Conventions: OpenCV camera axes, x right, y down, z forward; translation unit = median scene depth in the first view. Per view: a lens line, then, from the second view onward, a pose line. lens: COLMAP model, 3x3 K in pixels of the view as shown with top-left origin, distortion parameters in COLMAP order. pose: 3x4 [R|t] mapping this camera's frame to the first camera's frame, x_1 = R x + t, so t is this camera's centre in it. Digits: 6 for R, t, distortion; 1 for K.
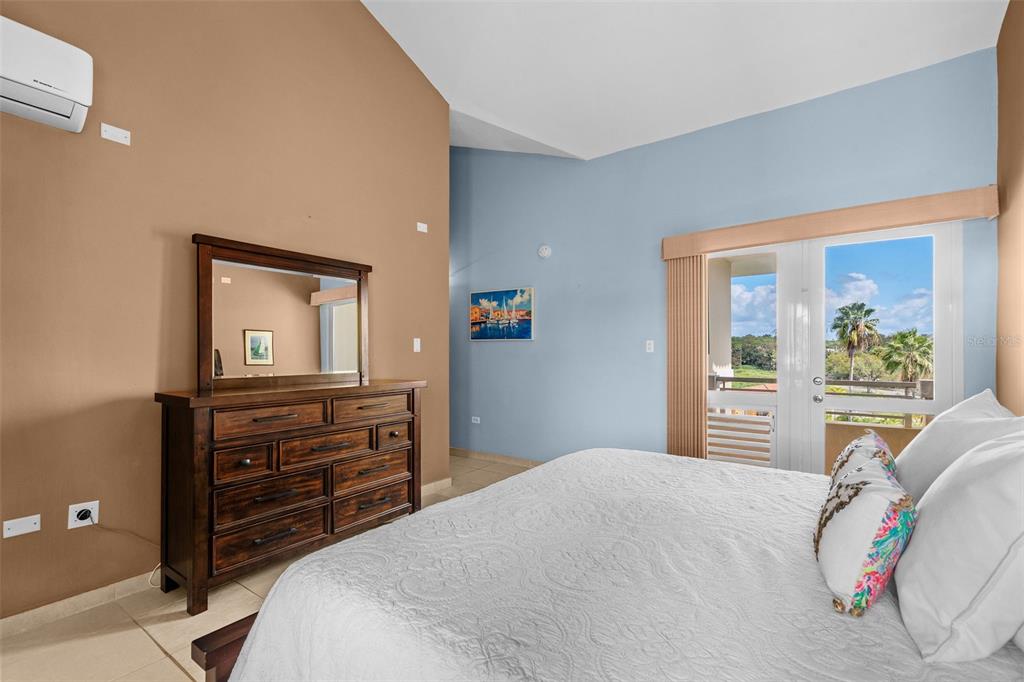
lens RADIAL K [[464.1, 0, 512.0], [0, 464.1, 341.0], [0, 0, 1]] dist [0.000033, 0.000653]
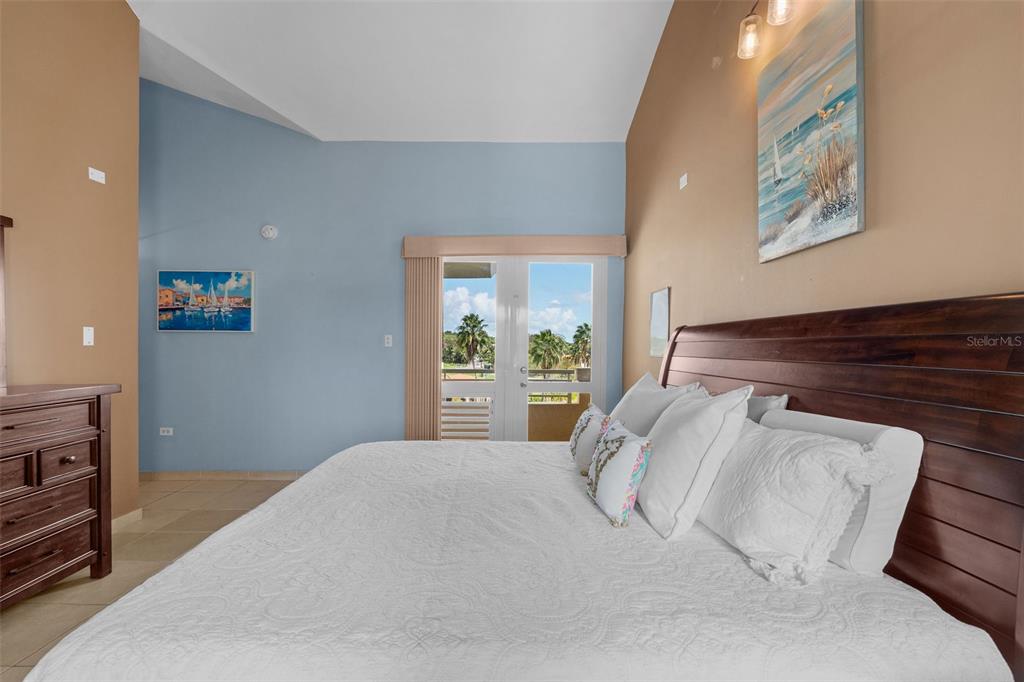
lens RADIAL K [[470.2, 0, 512.0], [0, 470.2, 341.0], [0, 0, 1]] dist [-0.002699, 0.000194]
pose [[0.800472, 0.010129, 0.599285, -0.113890], [-0.017167, 0.999834, 0.006031, 0.000681], [-0.599125, -0.015116, 0.800513, 0.009284]]
